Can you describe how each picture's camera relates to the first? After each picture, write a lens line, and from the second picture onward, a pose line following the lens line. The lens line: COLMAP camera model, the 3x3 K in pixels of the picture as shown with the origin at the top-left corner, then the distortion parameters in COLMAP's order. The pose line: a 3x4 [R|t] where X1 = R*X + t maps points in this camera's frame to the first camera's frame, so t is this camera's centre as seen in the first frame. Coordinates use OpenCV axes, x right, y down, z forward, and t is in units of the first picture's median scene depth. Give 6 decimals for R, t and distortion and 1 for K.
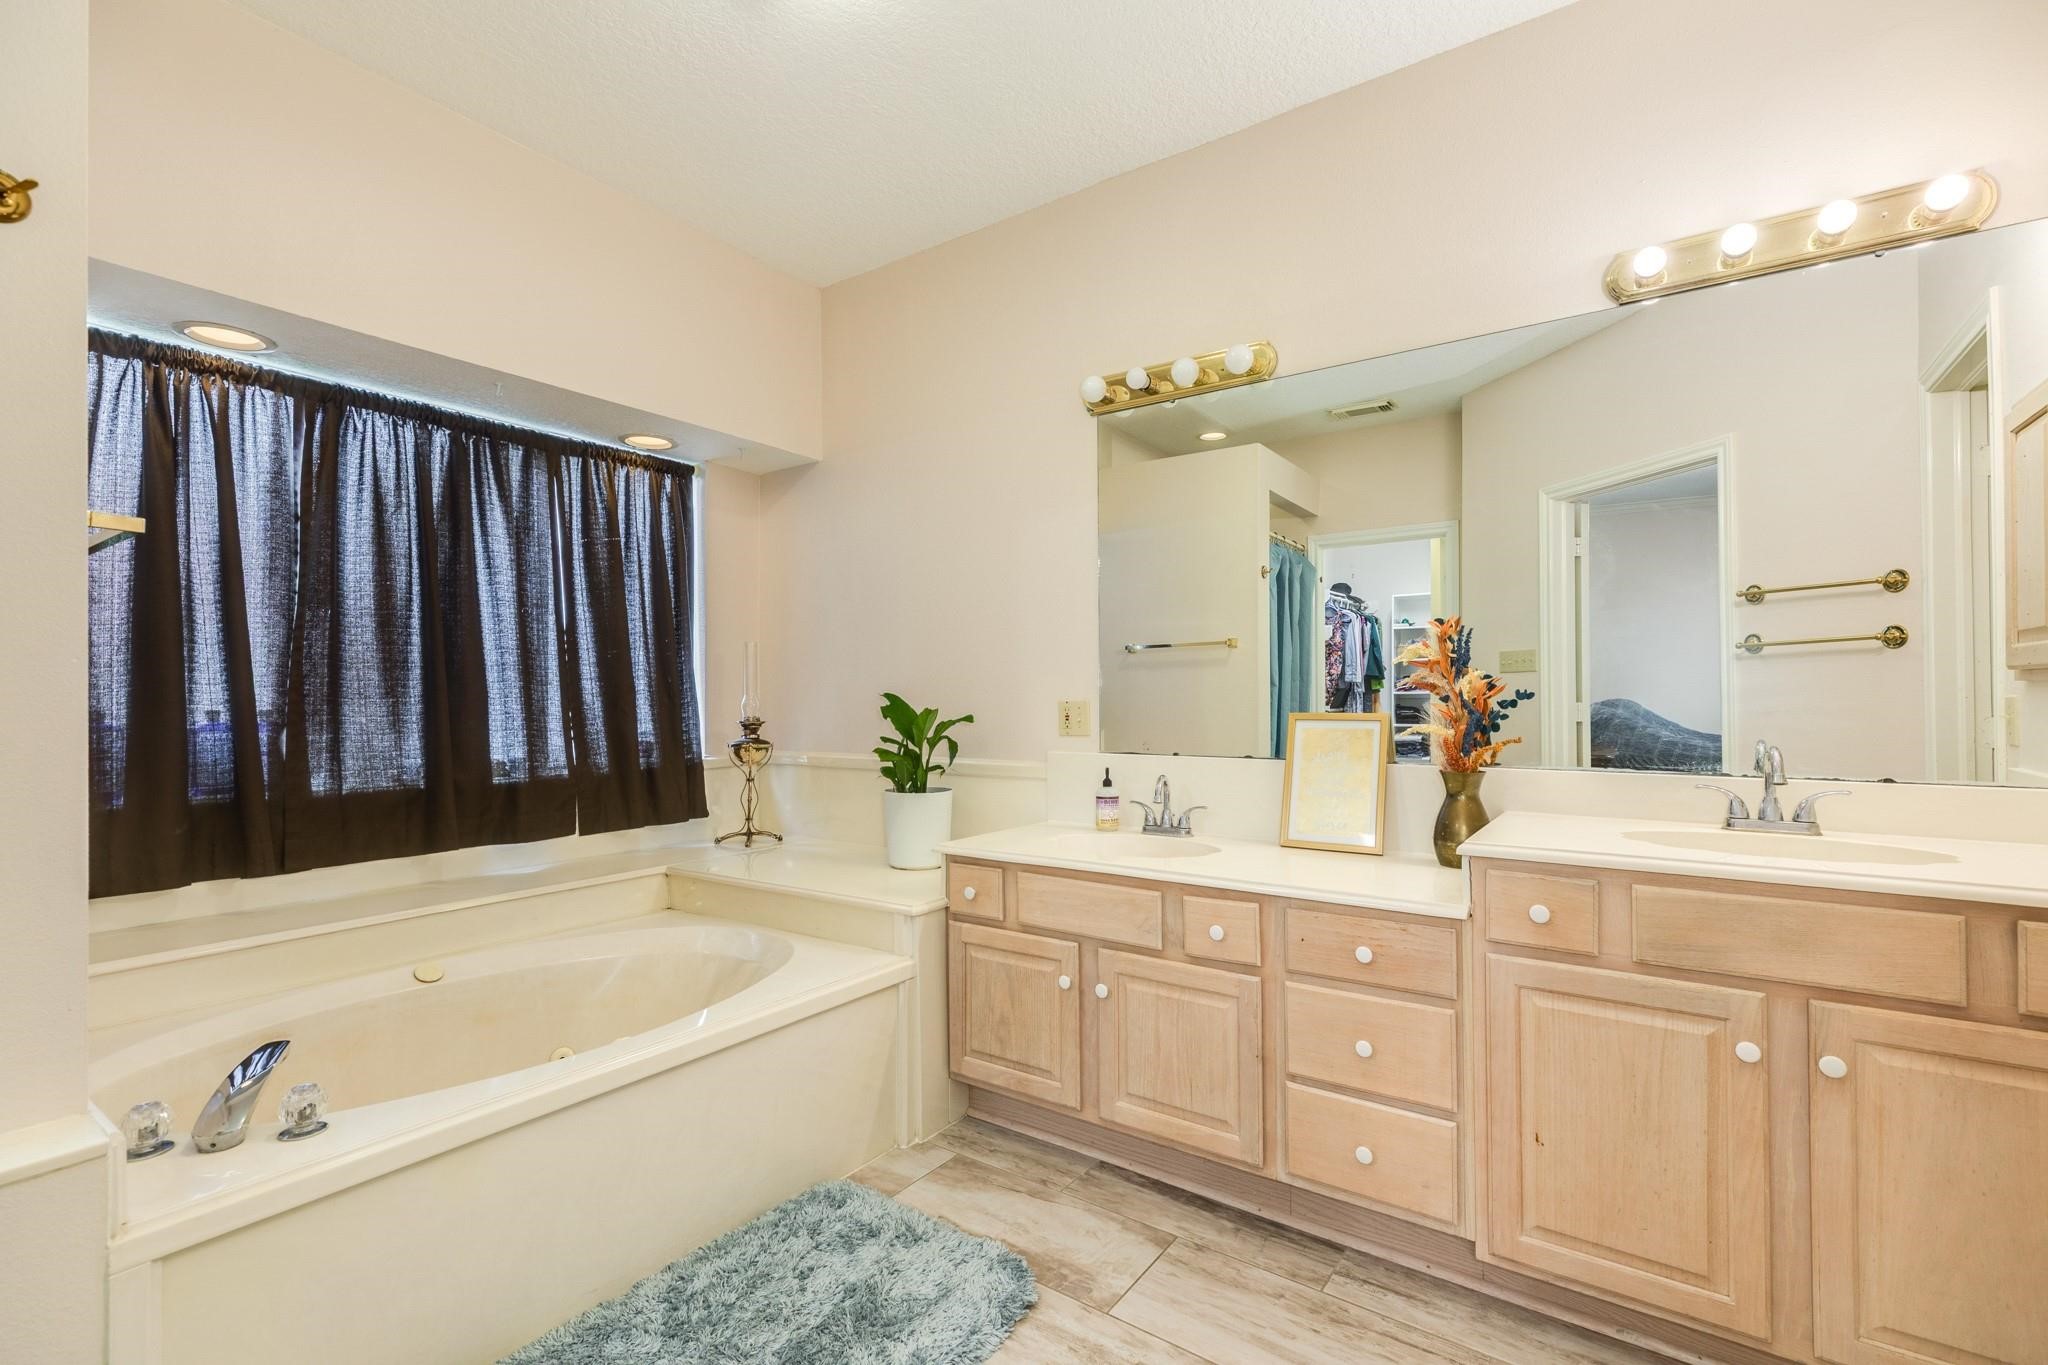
lens RADIAL K [[903.2, 0, 1023.4], [0, 903.2, 691.0], [0, 0, 1]] dist [-0.000400, -0.000300]
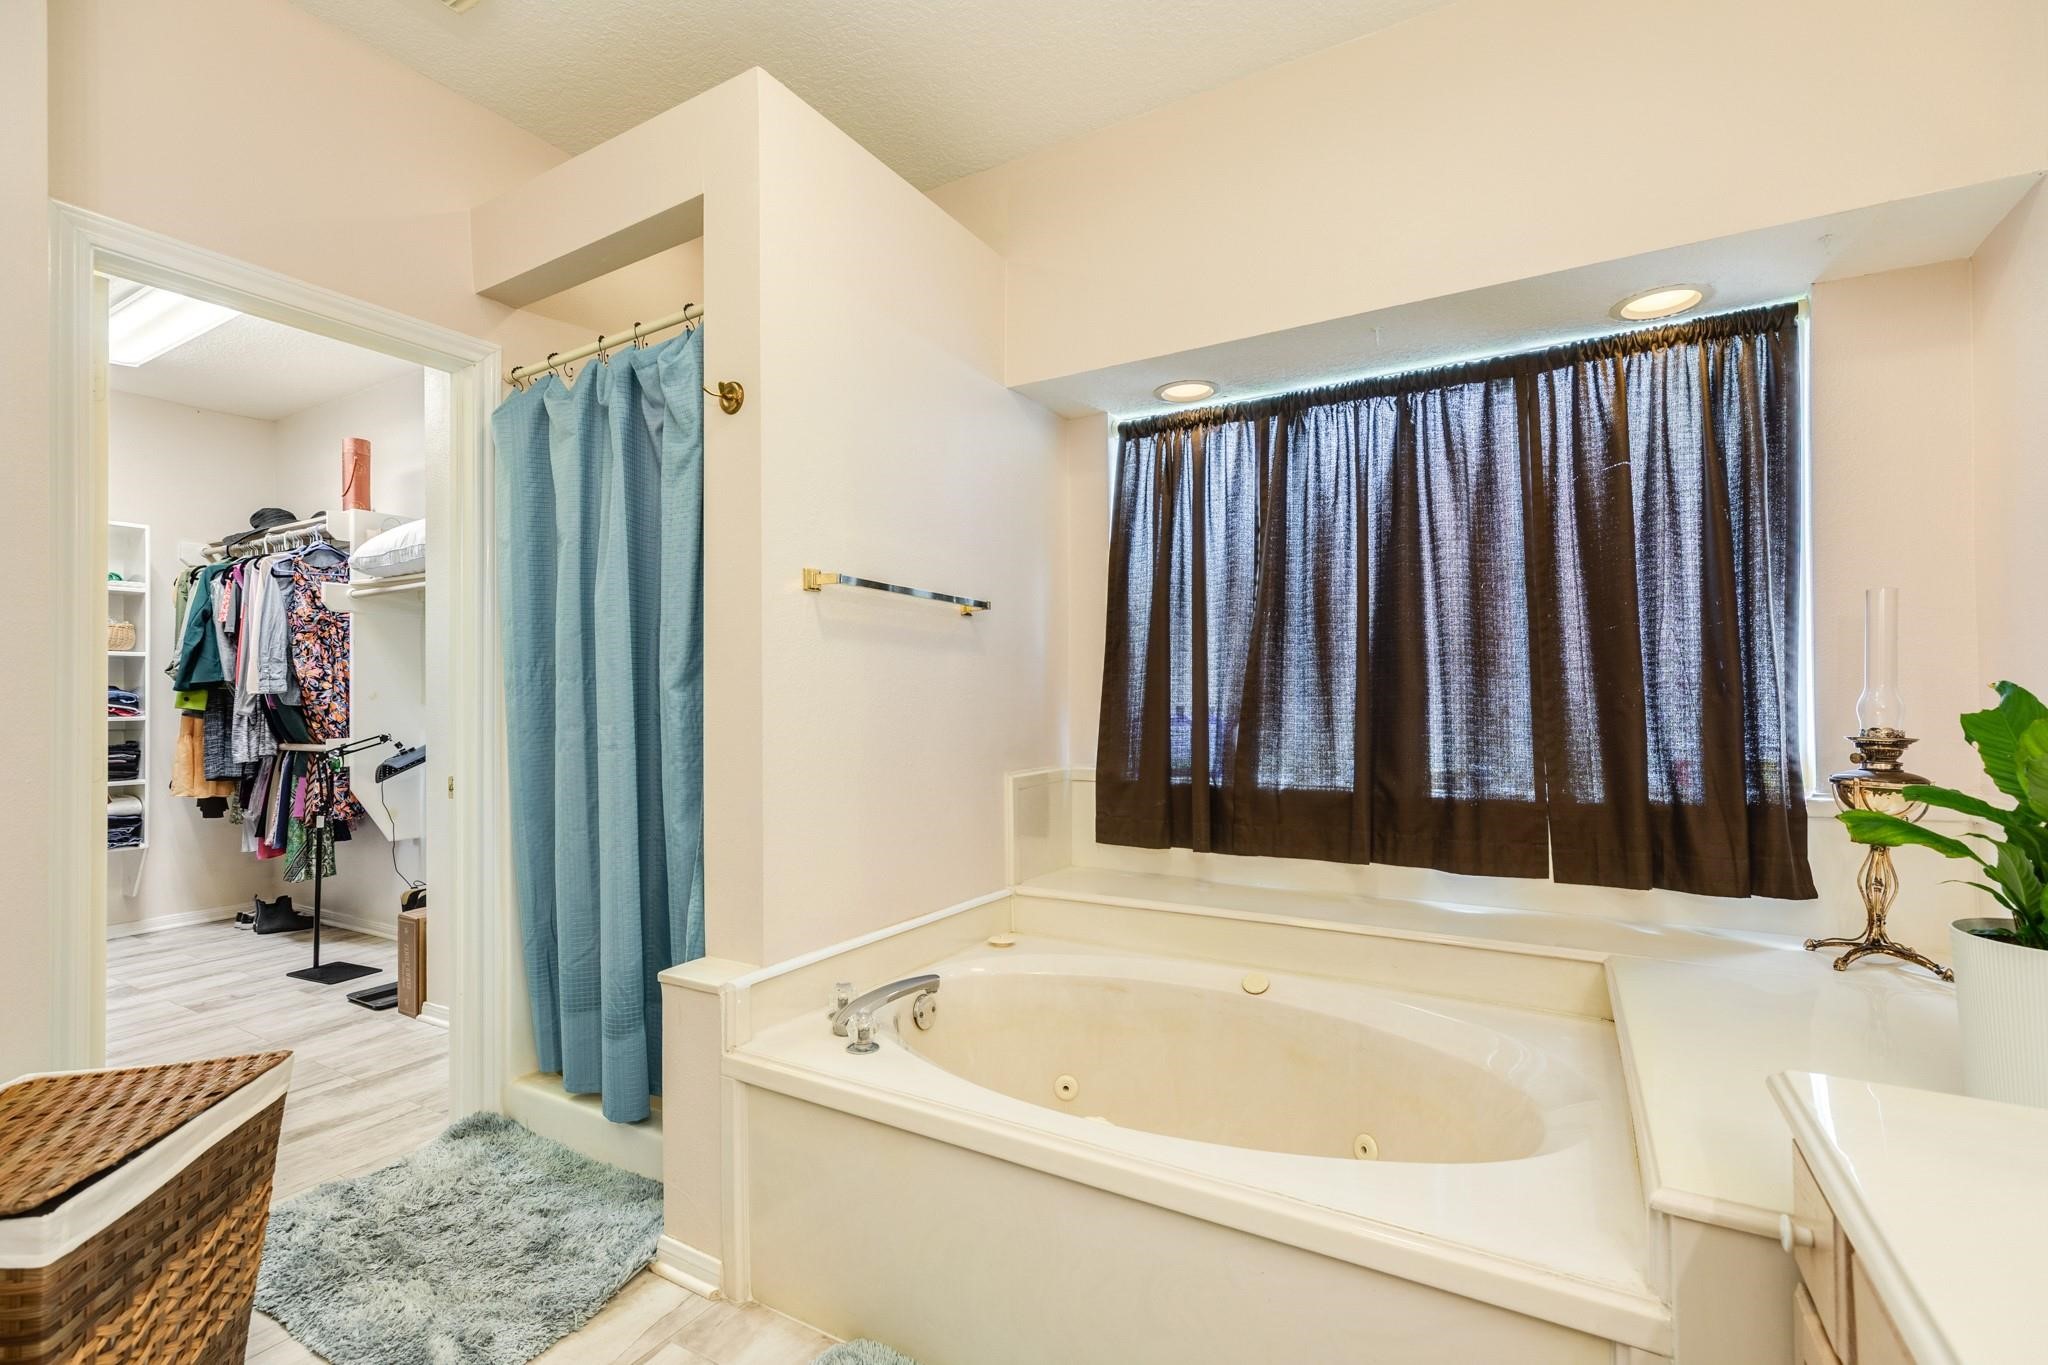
lens RADIAL K [[903.2, 0, 1023.5], [0, 903.2, 695.7], [0, 0, 1]] dist [-0.000400, -0.000300]
pose [[0.085977, -0.003521, -0.996291, 0.217258], [0.010212, 0.999944, -0.002653, 0.006253], [0.996245, -0.009946, 0.086008, 0.535587]]
